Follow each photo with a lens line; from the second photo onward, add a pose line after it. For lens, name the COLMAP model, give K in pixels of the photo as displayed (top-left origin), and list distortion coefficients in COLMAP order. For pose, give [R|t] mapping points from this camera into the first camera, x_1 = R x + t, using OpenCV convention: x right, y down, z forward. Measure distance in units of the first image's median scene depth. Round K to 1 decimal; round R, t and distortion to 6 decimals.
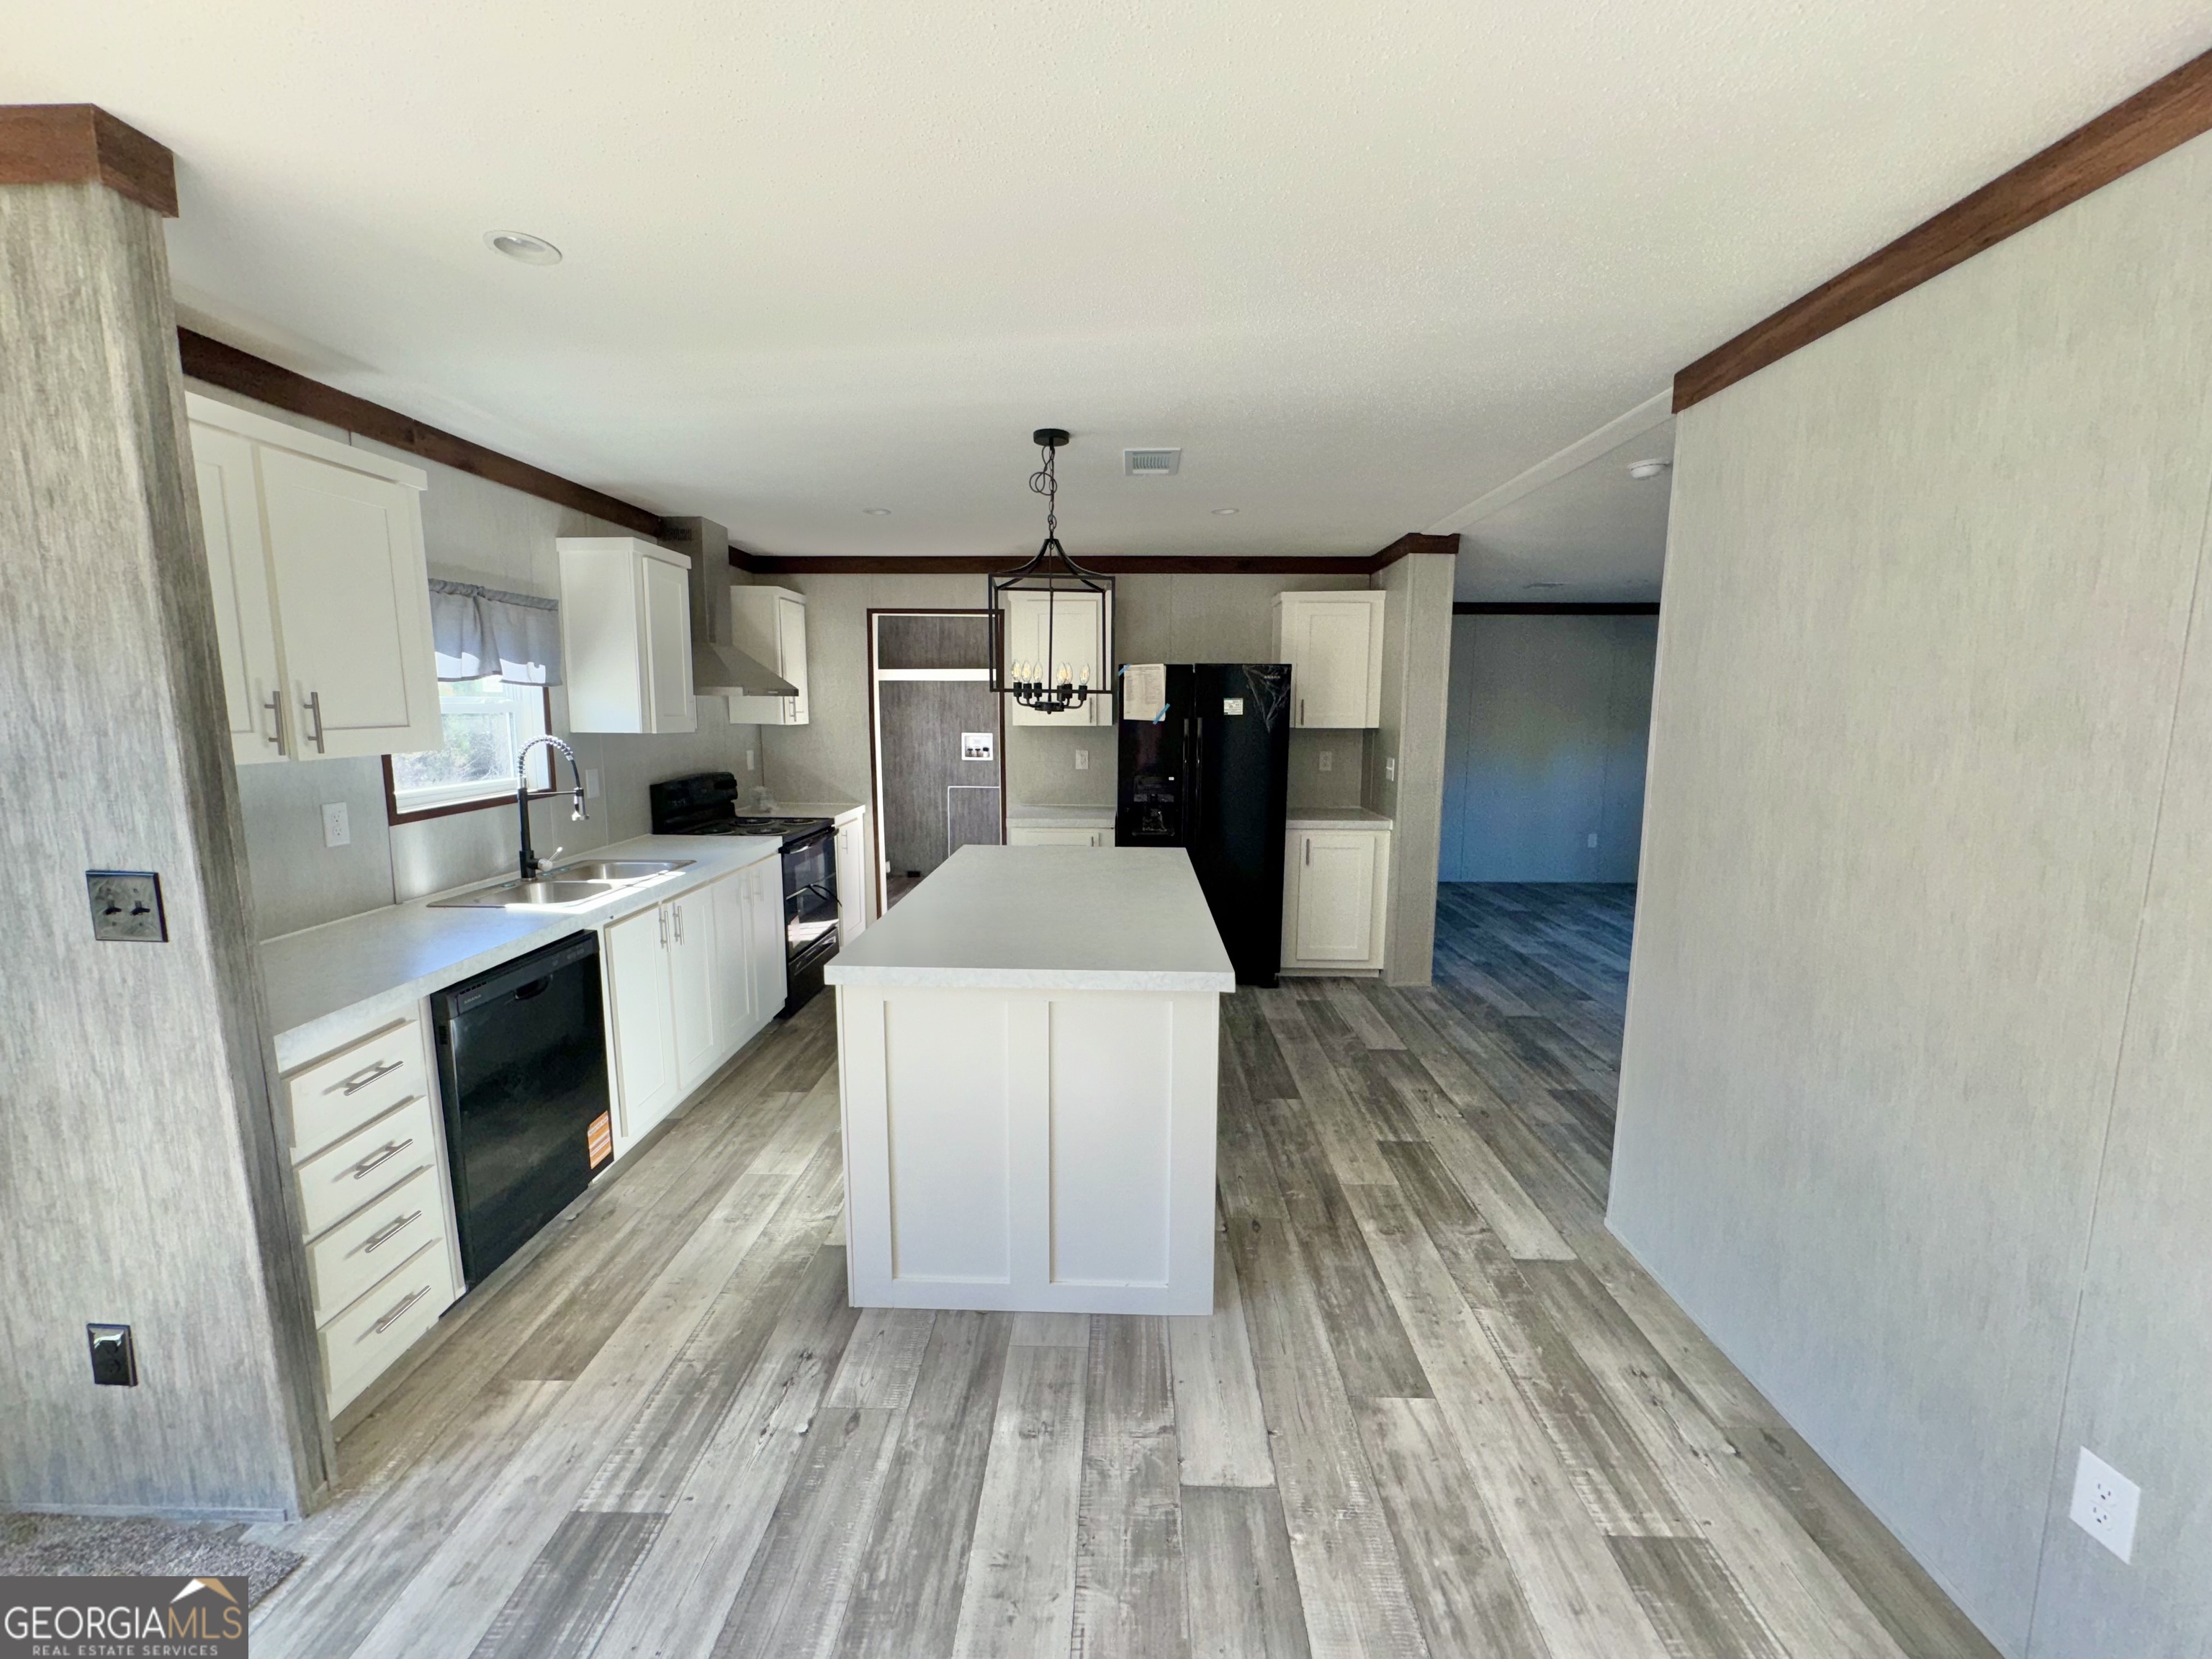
lens RADIAL K [[878.7, 0, 1106.0], [0, 878.7, 829.5], [0, 0, 1]] dist [-0.001513, -0.000613]
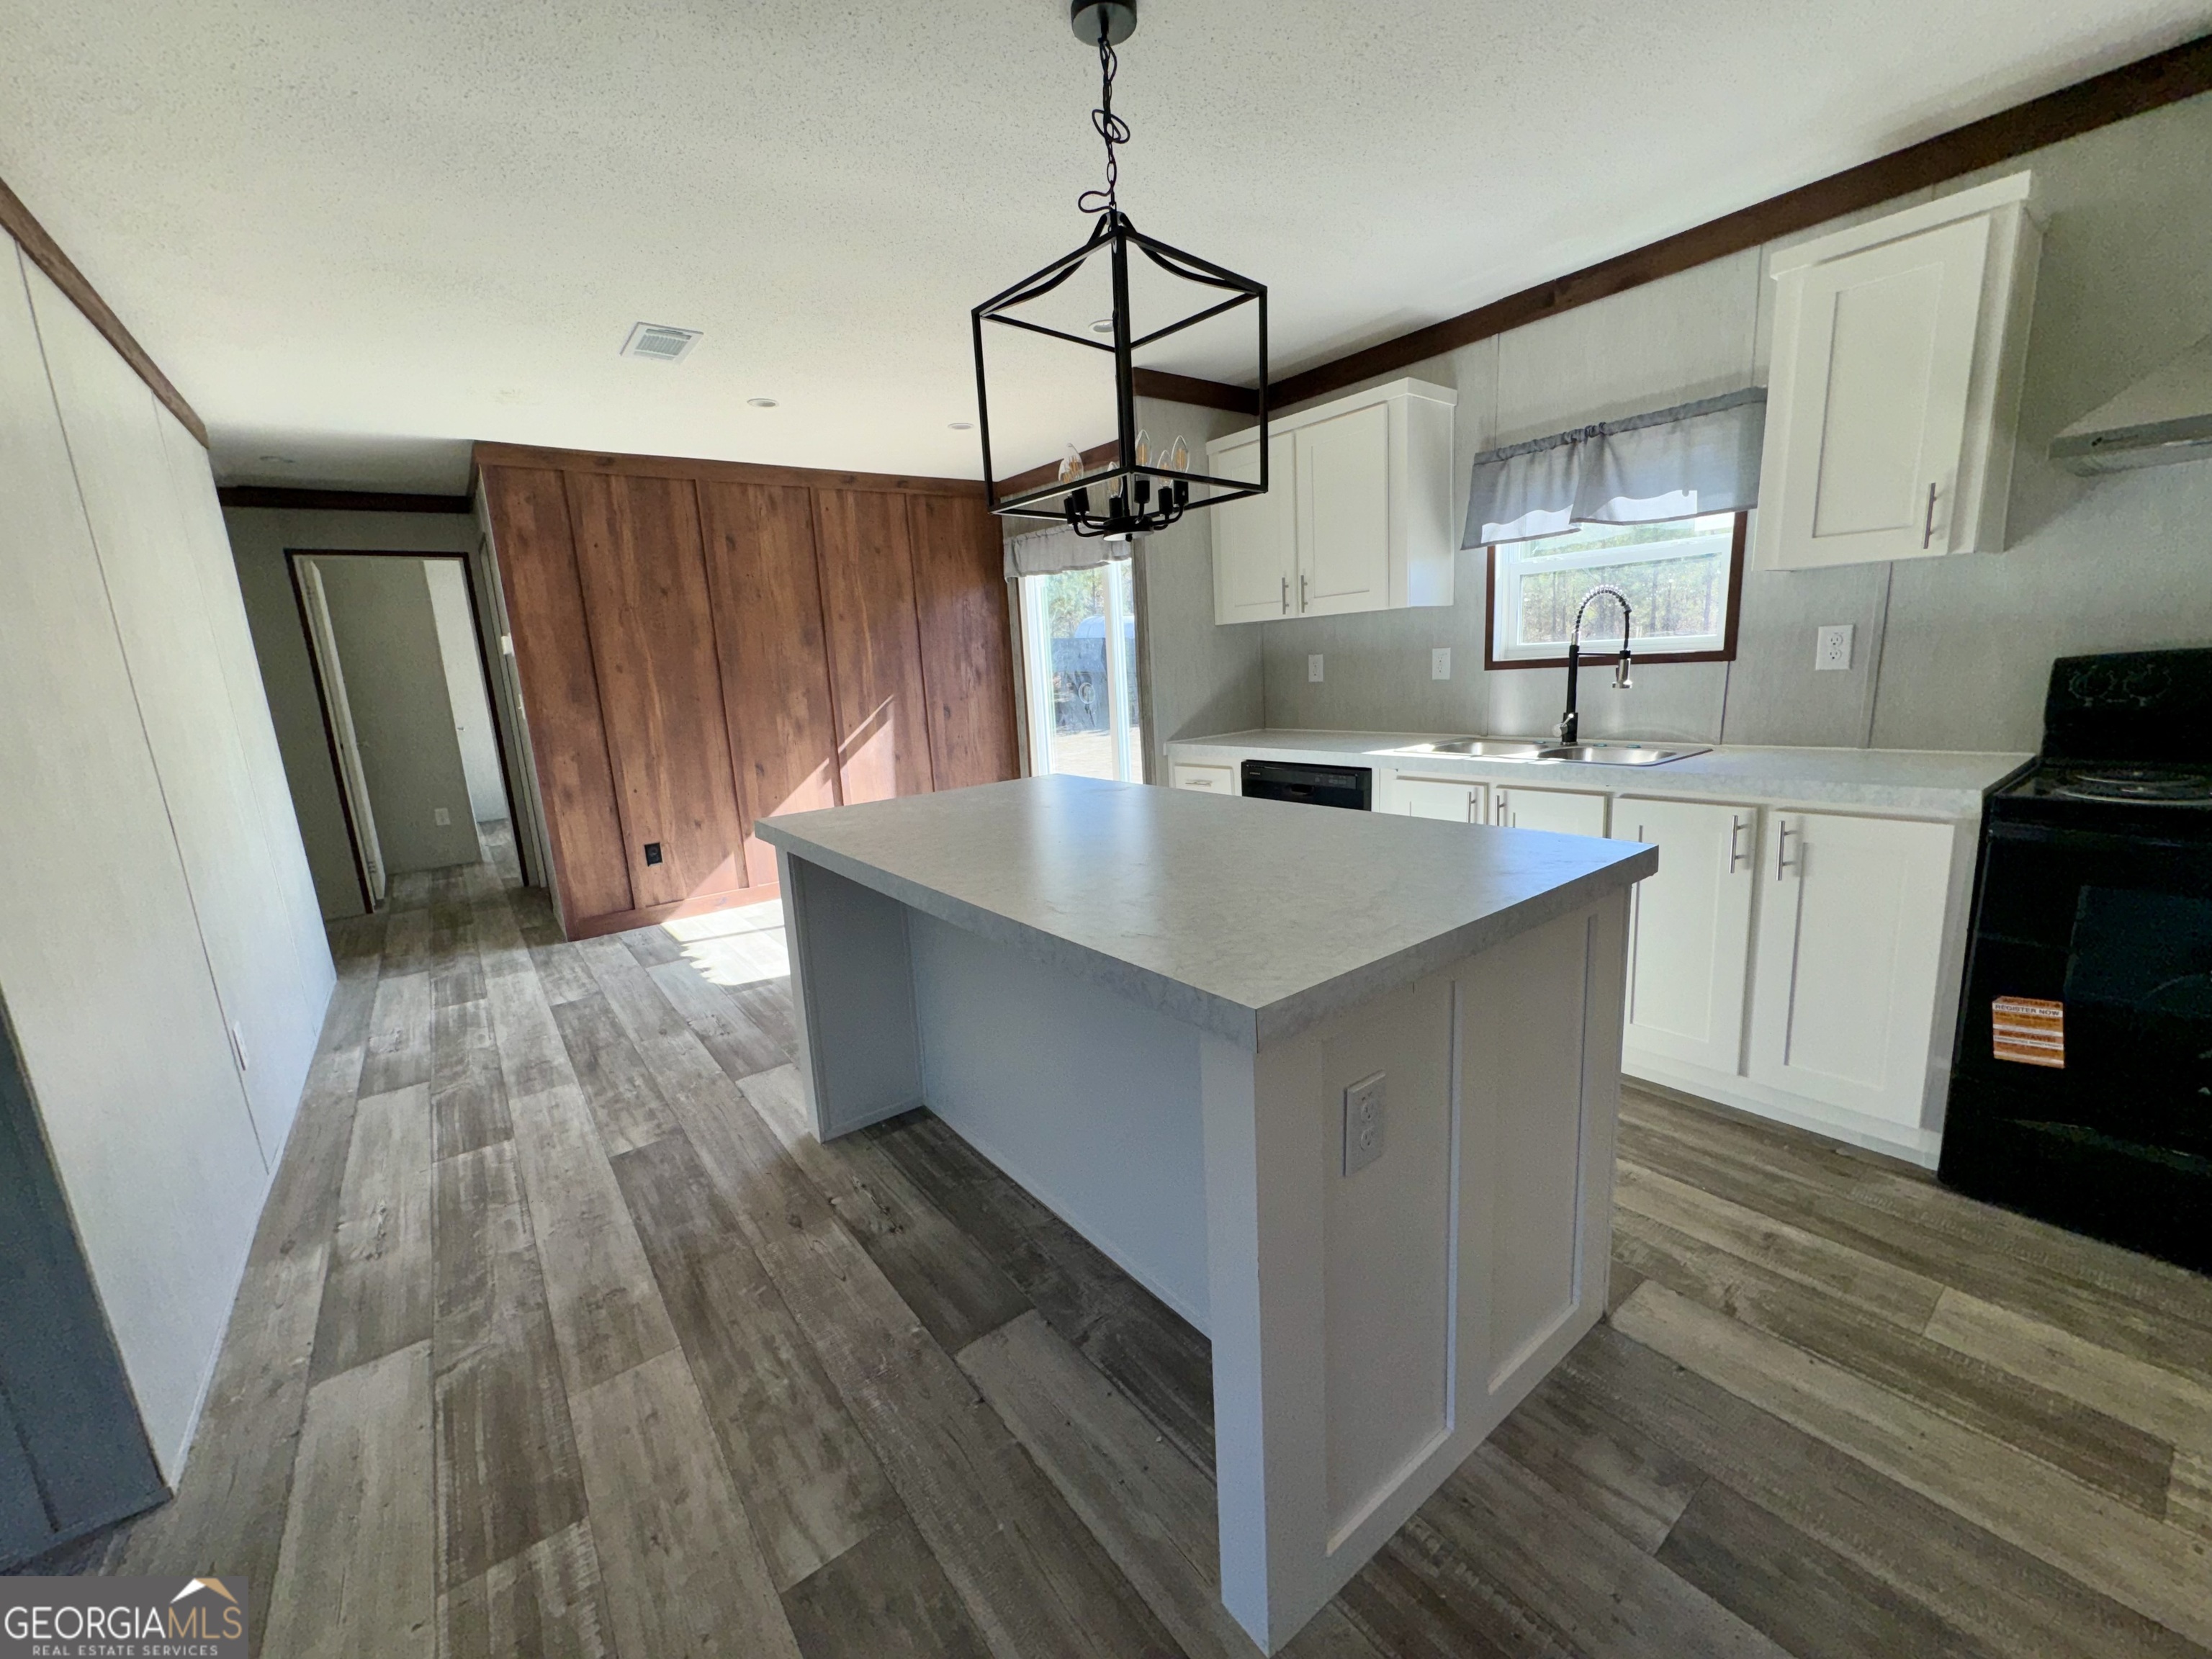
lens RADIAL K [[881.9, 0, 1106.0], [0, 881.9, 829.5], [0, 0, 1]] dist [0.001593, 0.000193]
pose [[-0.780481, 0.157109, -0.605117, 0.334263], [-0.036785, 0.954691, 0.295317, -0.122745], [0.624096, 0.252749, -0.739339, 1.474735]]
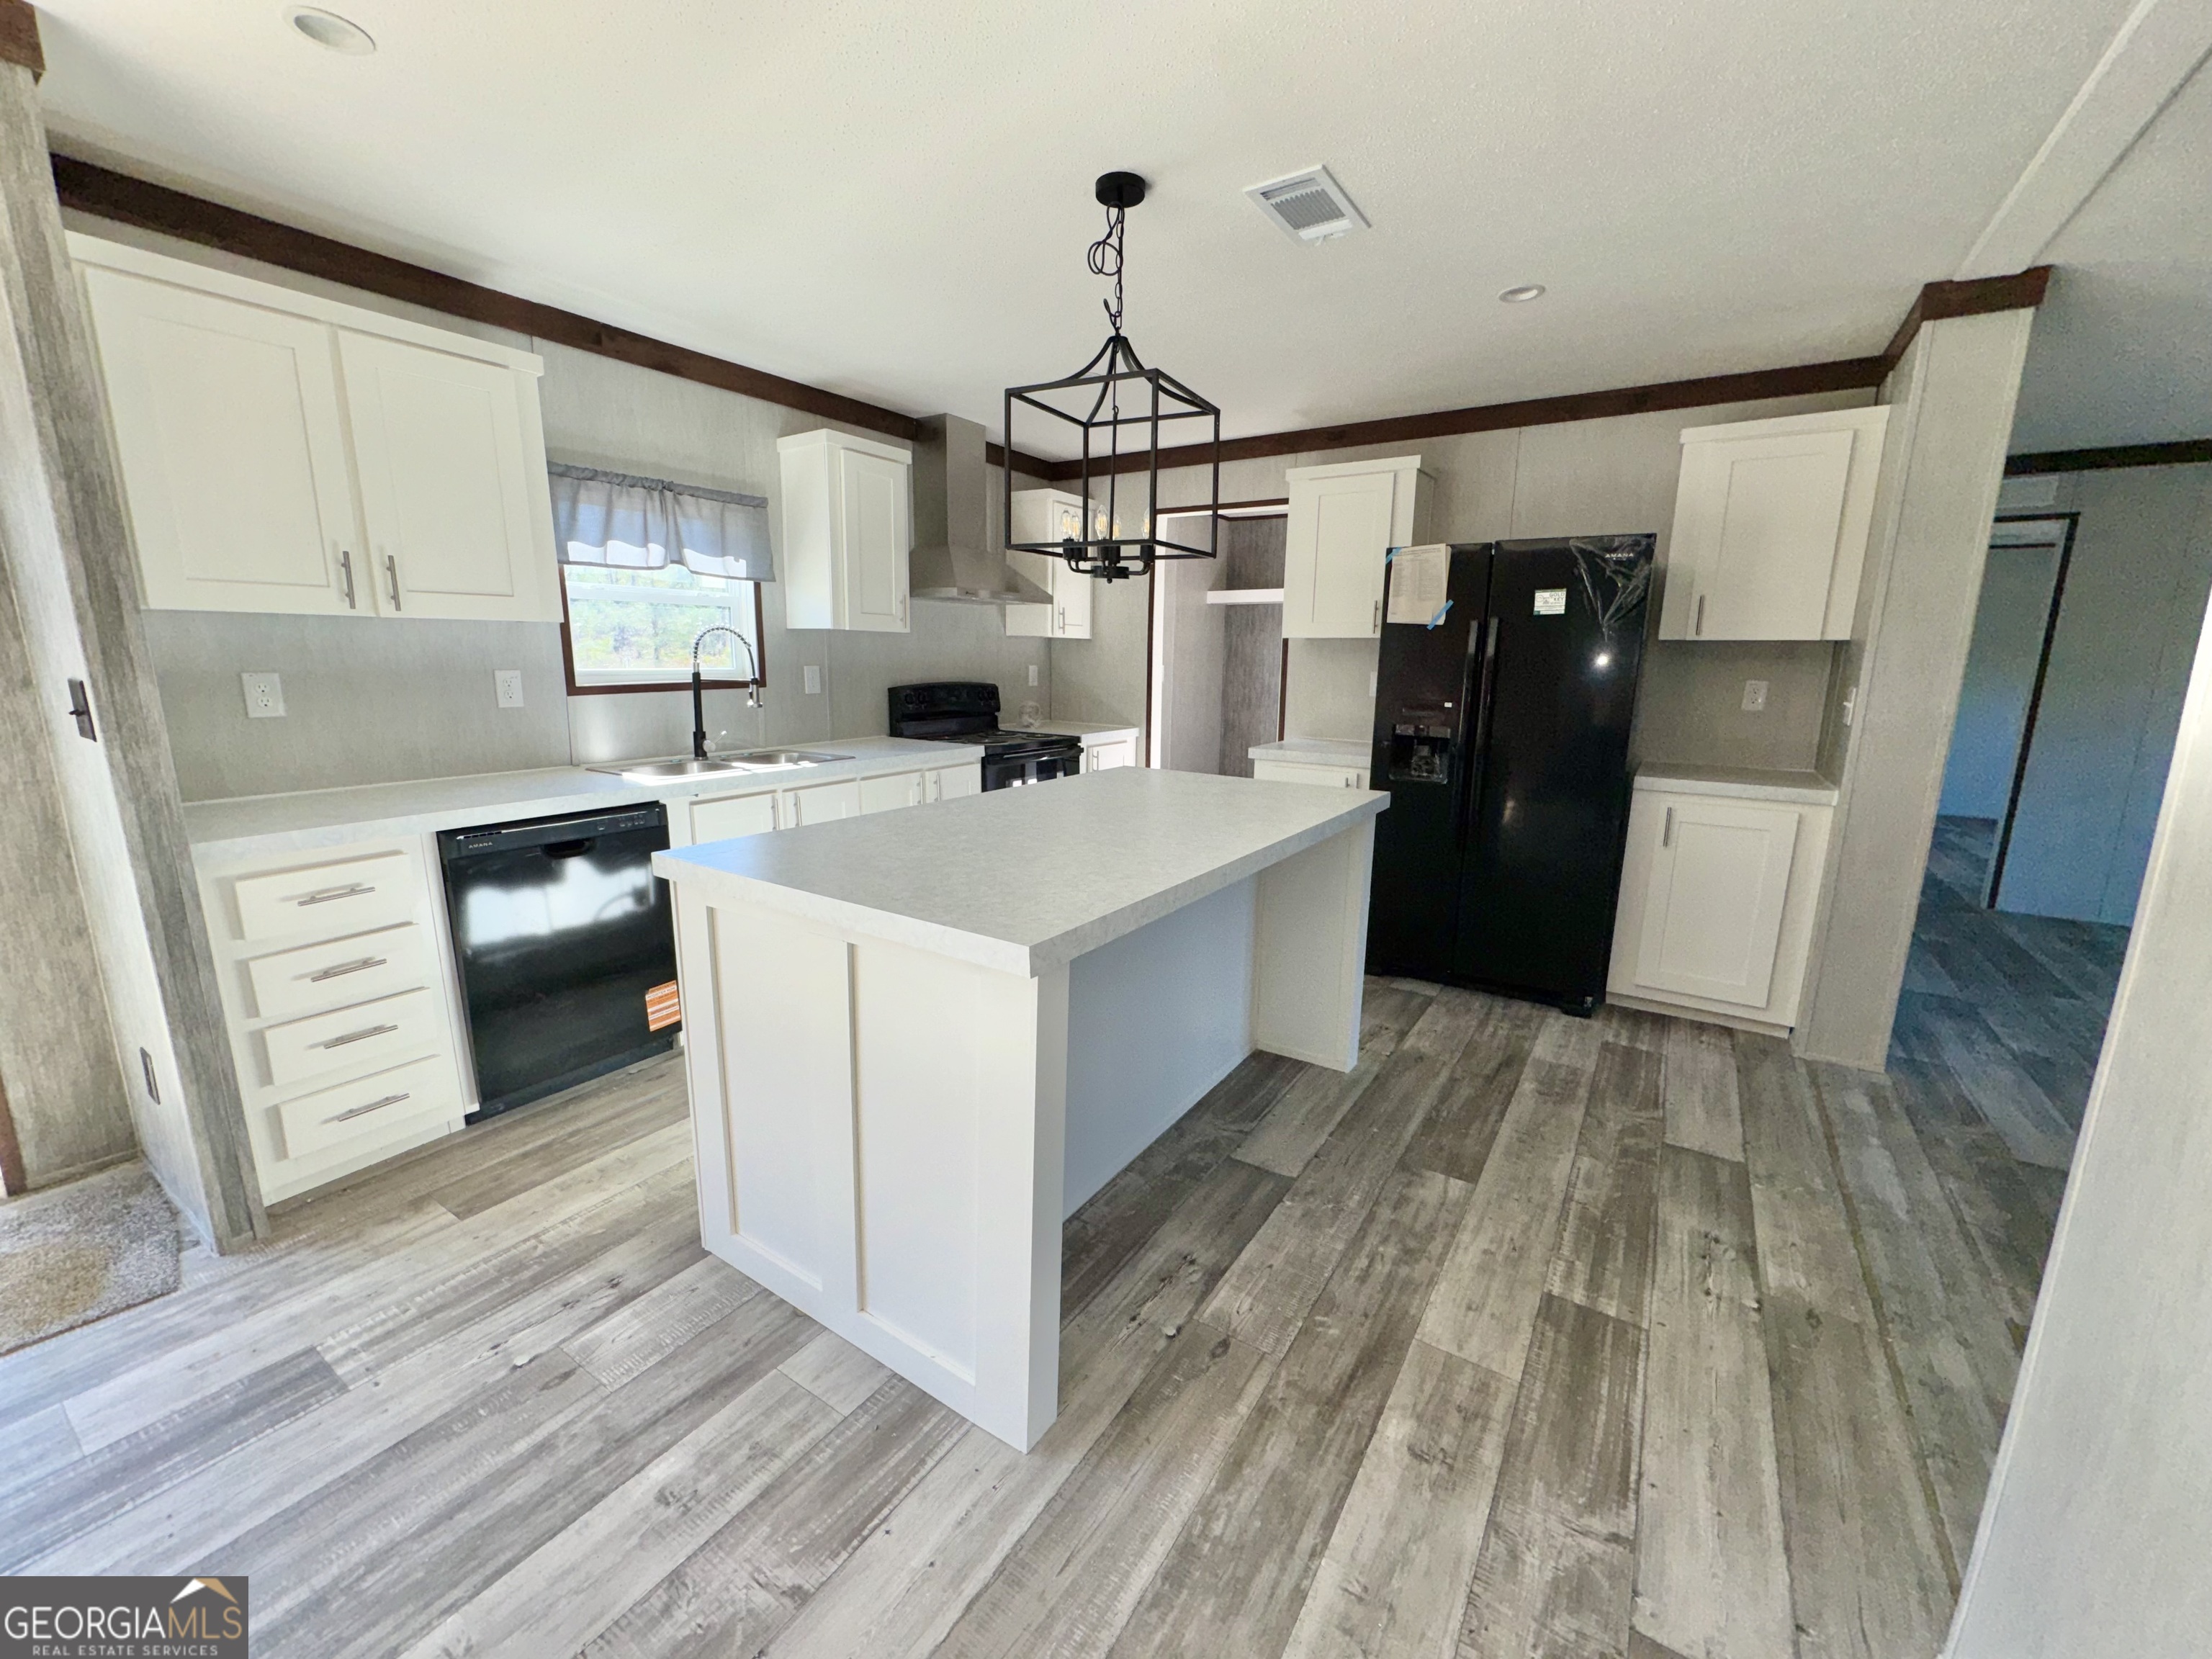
lens RADIAL K [[878.7, 0, 1106.0], [0, 878.7, 829.5], [0, 0, 1]] dist [-0.001513, -0.000613]
pose [[0.847832, 0.110487, -0.518627, 0.345982], [-0.084055, 0.993689, 0.074283, 0.022568], [0.523561, -0.019386, 0.851768, 0.355370]]
